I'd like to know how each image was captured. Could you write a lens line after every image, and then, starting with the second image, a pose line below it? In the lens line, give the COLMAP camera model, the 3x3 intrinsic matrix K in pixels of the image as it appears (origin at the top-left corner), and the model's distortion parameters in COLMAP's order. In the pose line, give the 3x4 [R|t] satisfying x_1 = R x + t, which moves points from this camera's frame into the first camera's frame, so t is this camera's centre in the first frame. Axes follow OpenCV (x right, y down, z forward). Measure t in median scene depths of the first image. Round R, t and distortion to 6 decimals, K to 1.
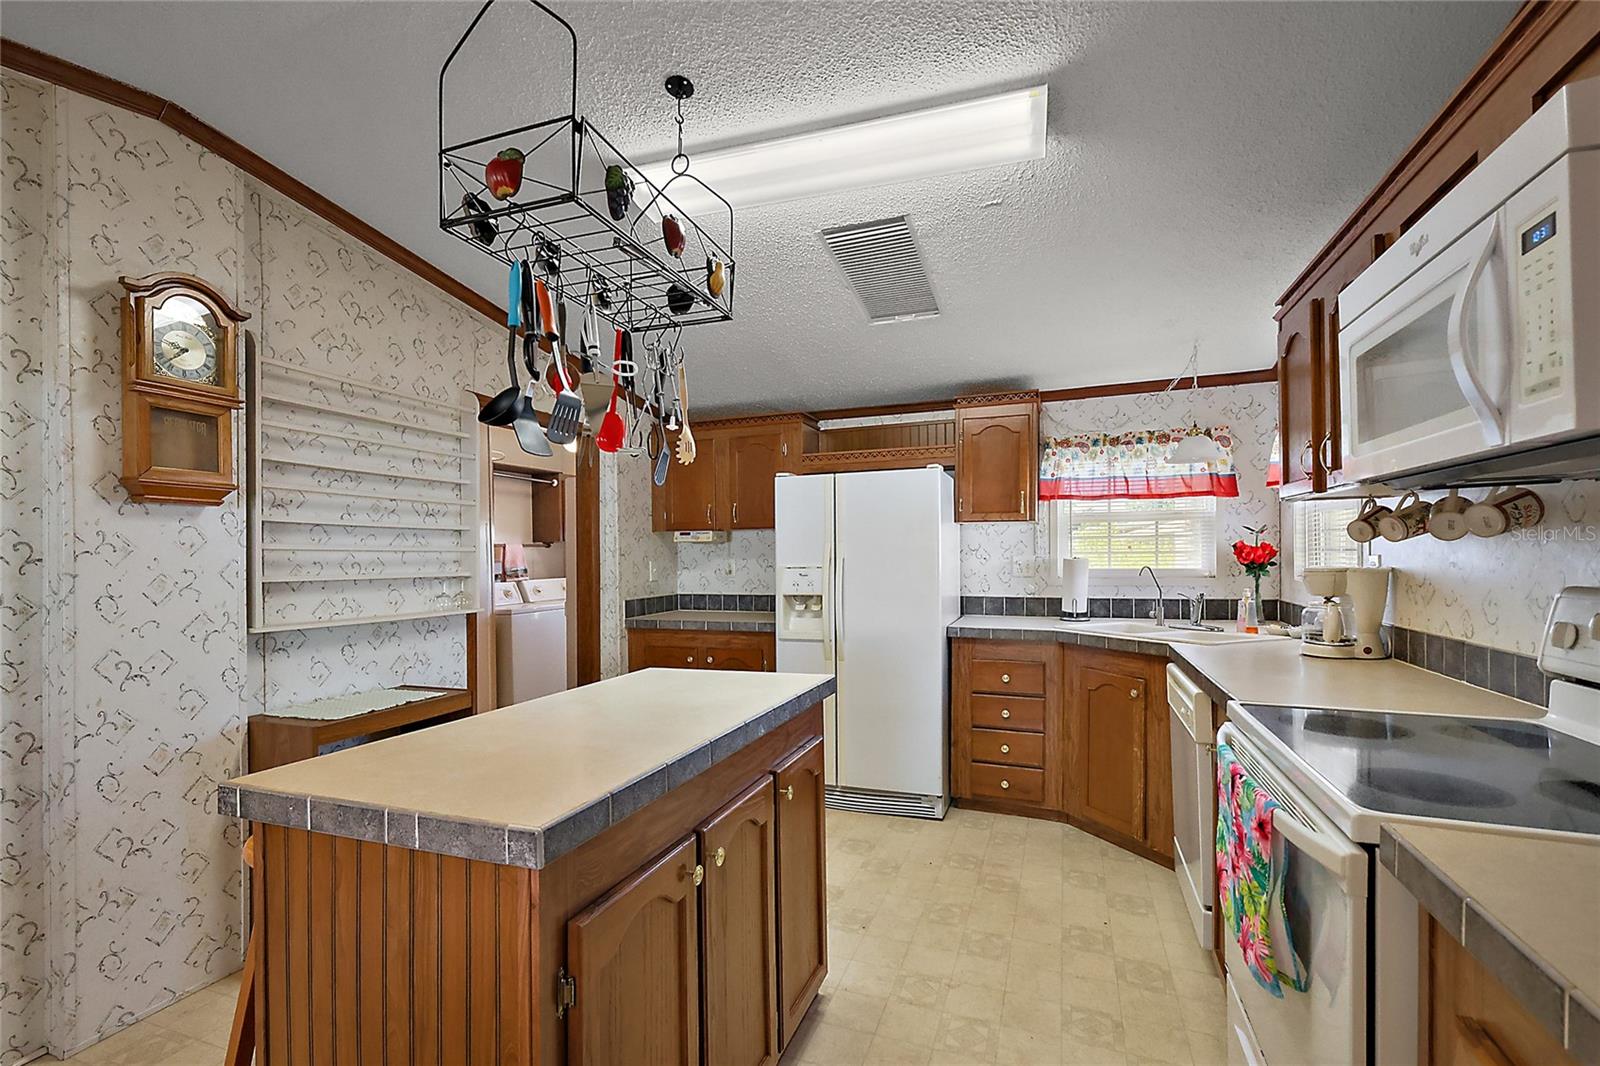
lens RADIAL K [[697.4, 0, 803.2], [0, 697.4, 542.9], [0, 0, 1]] dist [0.003454, 0.000777]
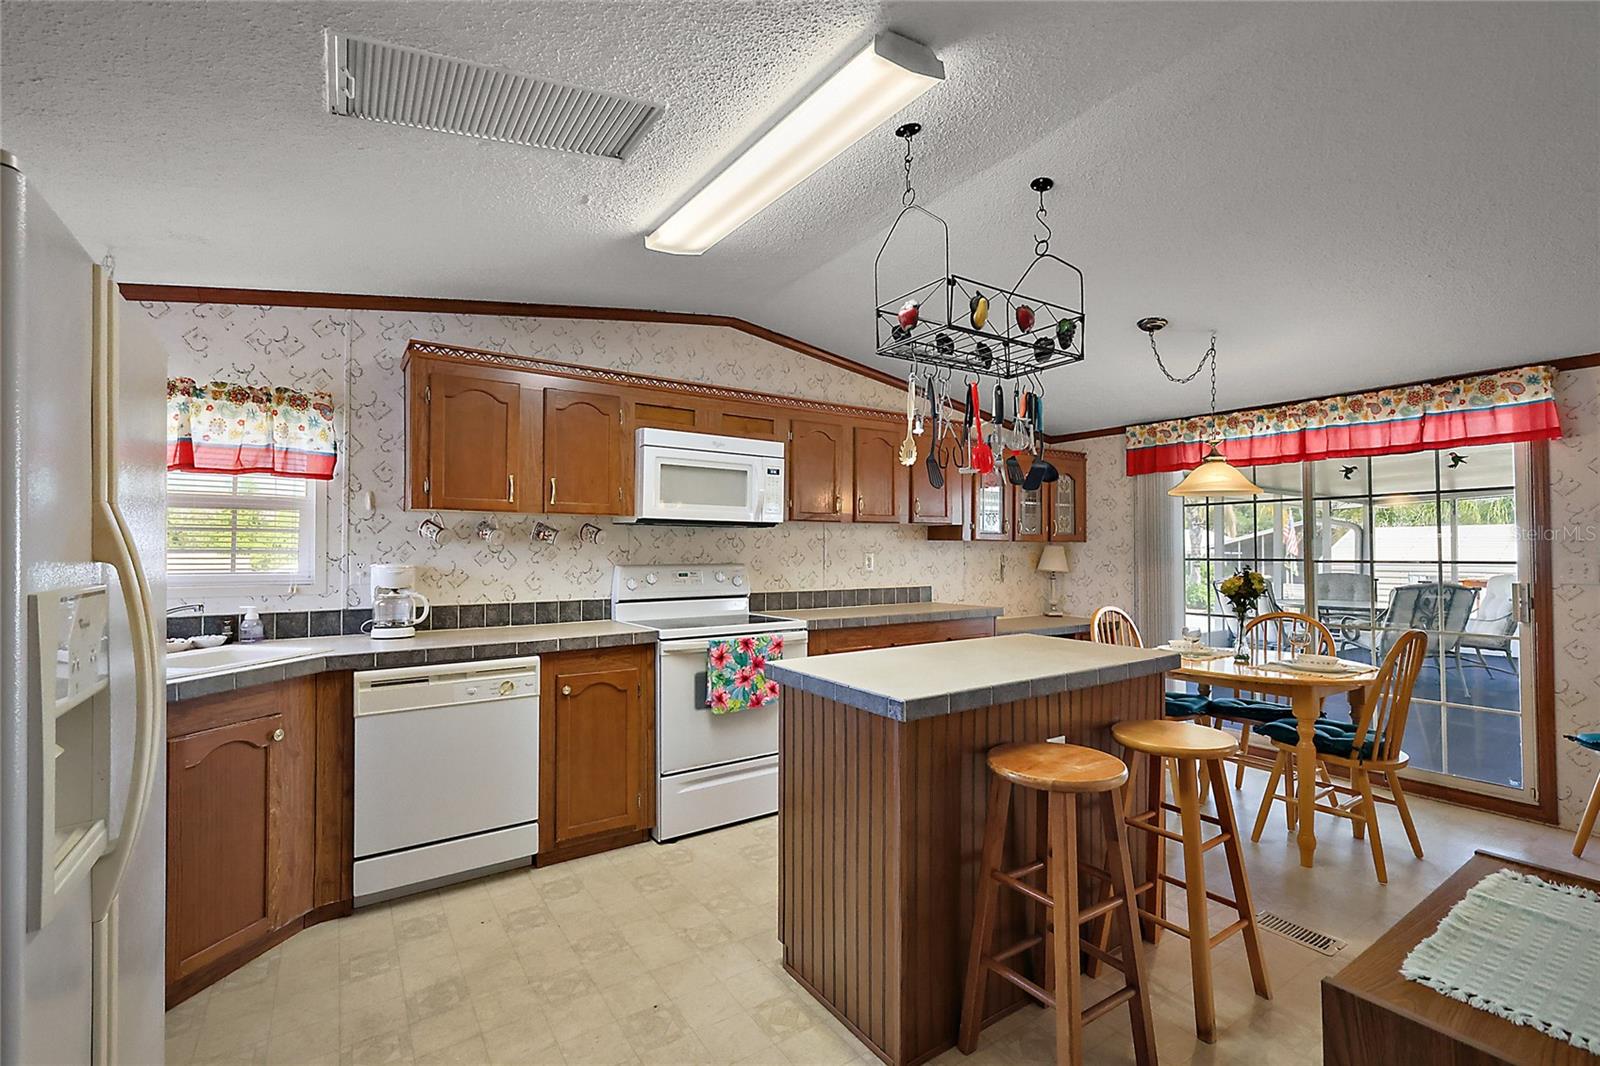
lens RADIAL K [[697.4, 0, 806.1], [0, 697.4, 537.5], [0, 0, 1]] dist [0.003454, 0.000777]
pose [[-0.802418, 0.004688, 0.596744, -0.500034], [-0.005824, 0.999860, -0.015685, 0.008883], [-0.596734, -0.016061, -0.802279, 1.433641]]
